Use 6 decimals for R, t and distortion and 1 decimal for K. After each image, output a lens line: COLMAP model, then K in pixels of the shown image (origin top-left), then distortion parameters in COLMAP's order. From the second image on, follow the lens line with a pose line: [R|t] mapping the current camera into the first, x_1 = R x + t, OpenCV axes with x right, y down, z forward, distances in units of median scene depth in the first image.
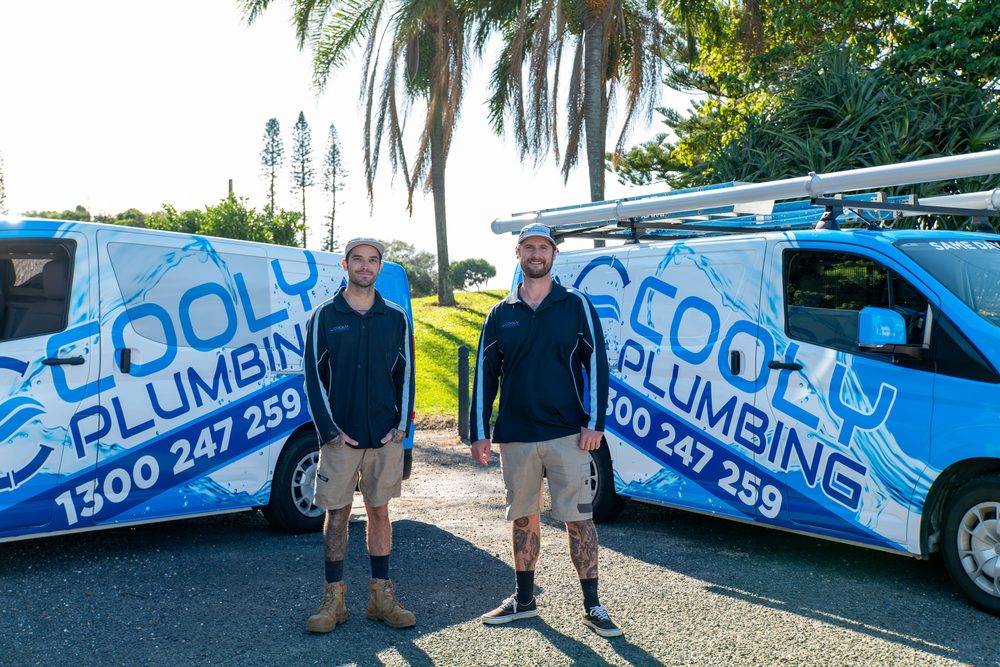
lens RADIAL K [[1150.3, 0, 497.1], [0, 1150.3, 363.4], [0, 0, 1]] dist [0.004761, 0.044723]
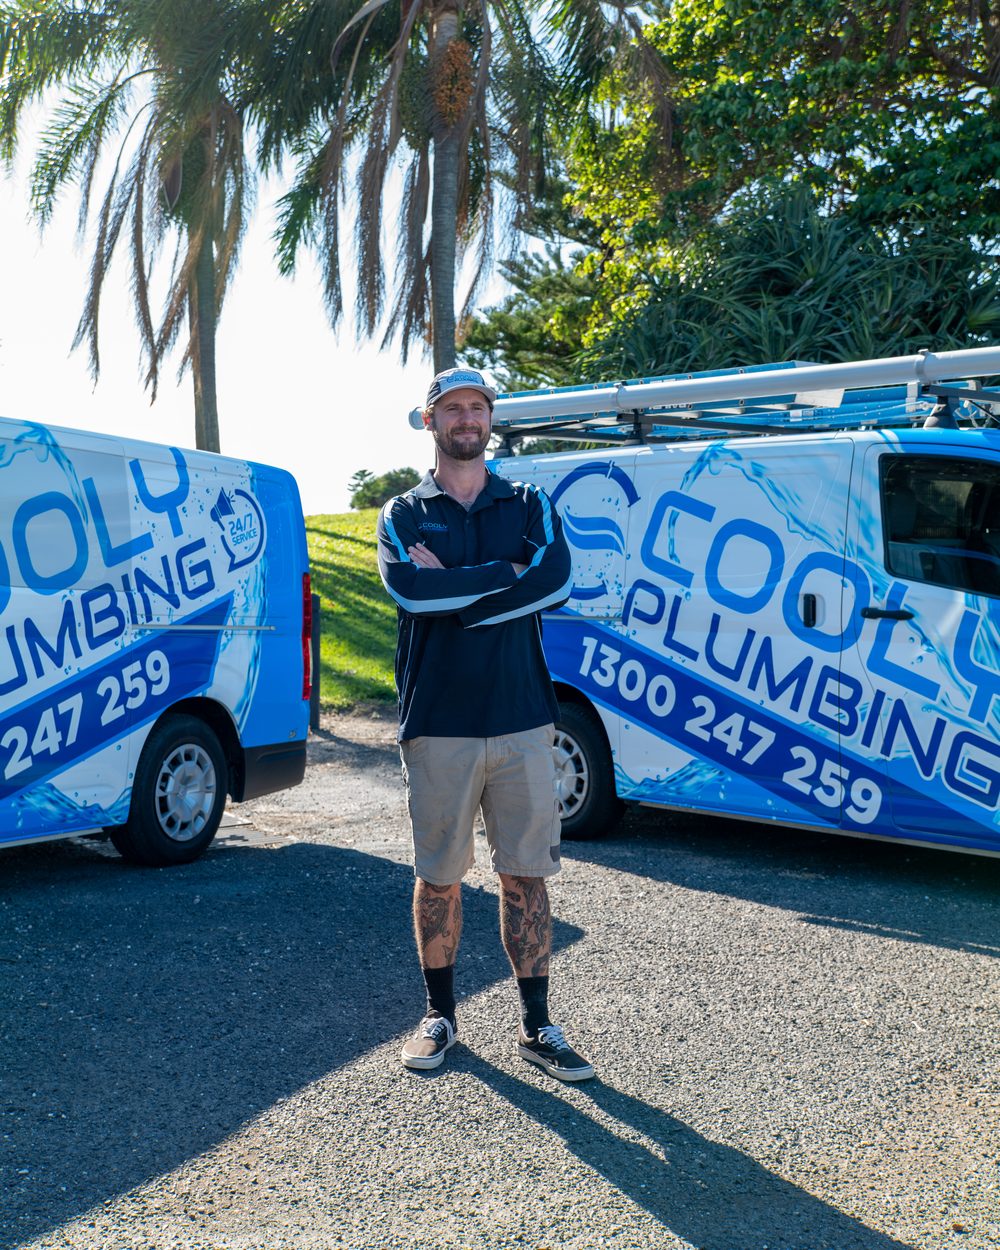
lens RADIAL K [[1659.3, 0, 500.0], [0, 1659.3, 625.0], [0, 0, 1]] dist [0.006228, -0.028805]
pose [[0.984482, -0.002326, 0.175472, -0.157434], [0.002589, 0.999996, -0.001265, 0.008732], [-0.175468, 0.001700, 0.984484, 0.006245]]
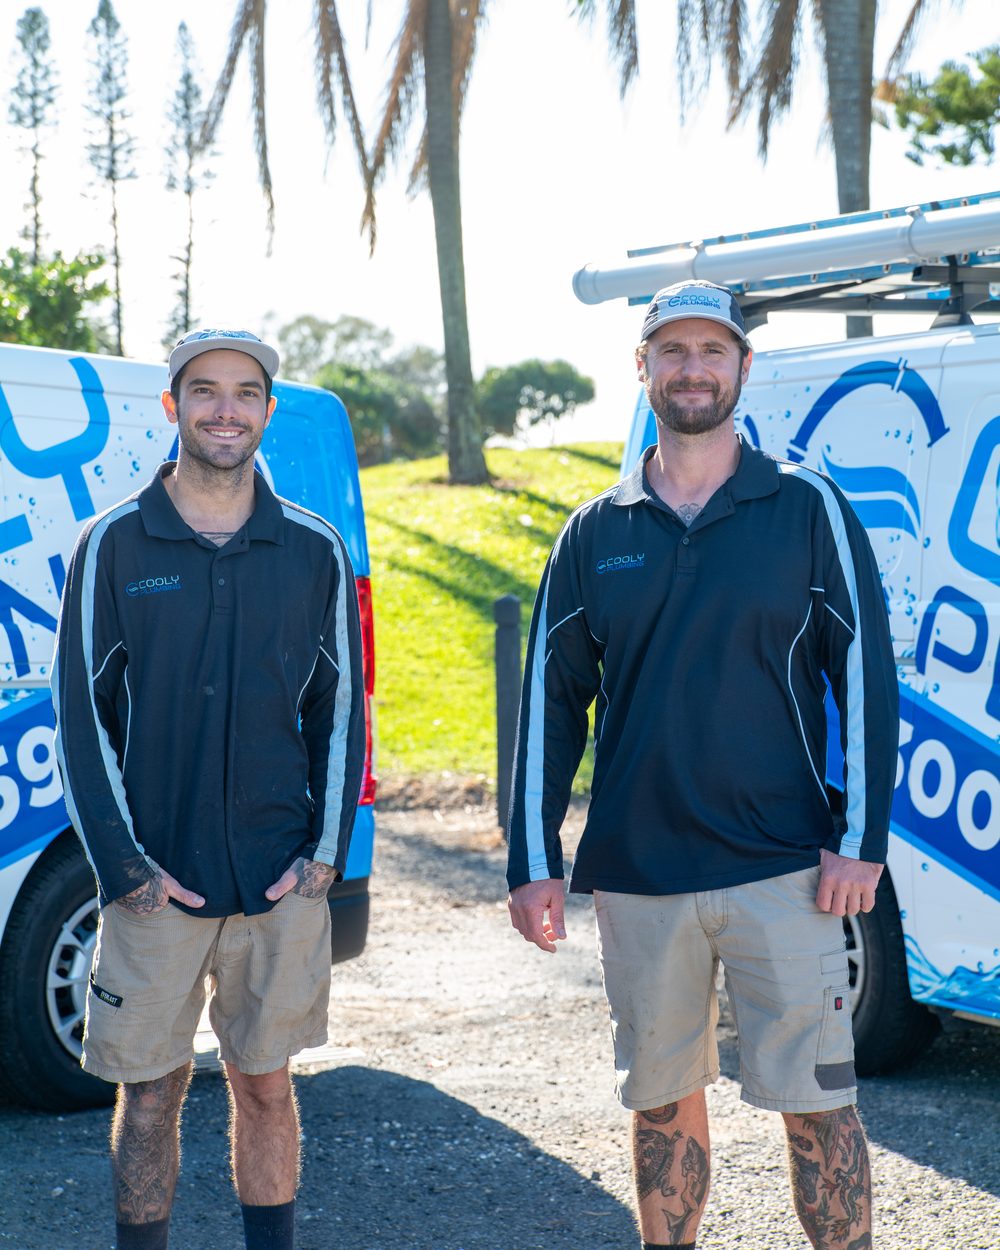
lens RADIAL K [[2829.8, 0, 505.0], [0, 2829.8, 689.4], [0, 0, 1]] dist [0.249250, -0.142609]
pose [[0.999384, -0.009263, -0.033853, 0.003461], [0.010120, 0.999630, 0.025232, -0.012851], [0.033607, -0.025559, 0.999108, 0.079307]]
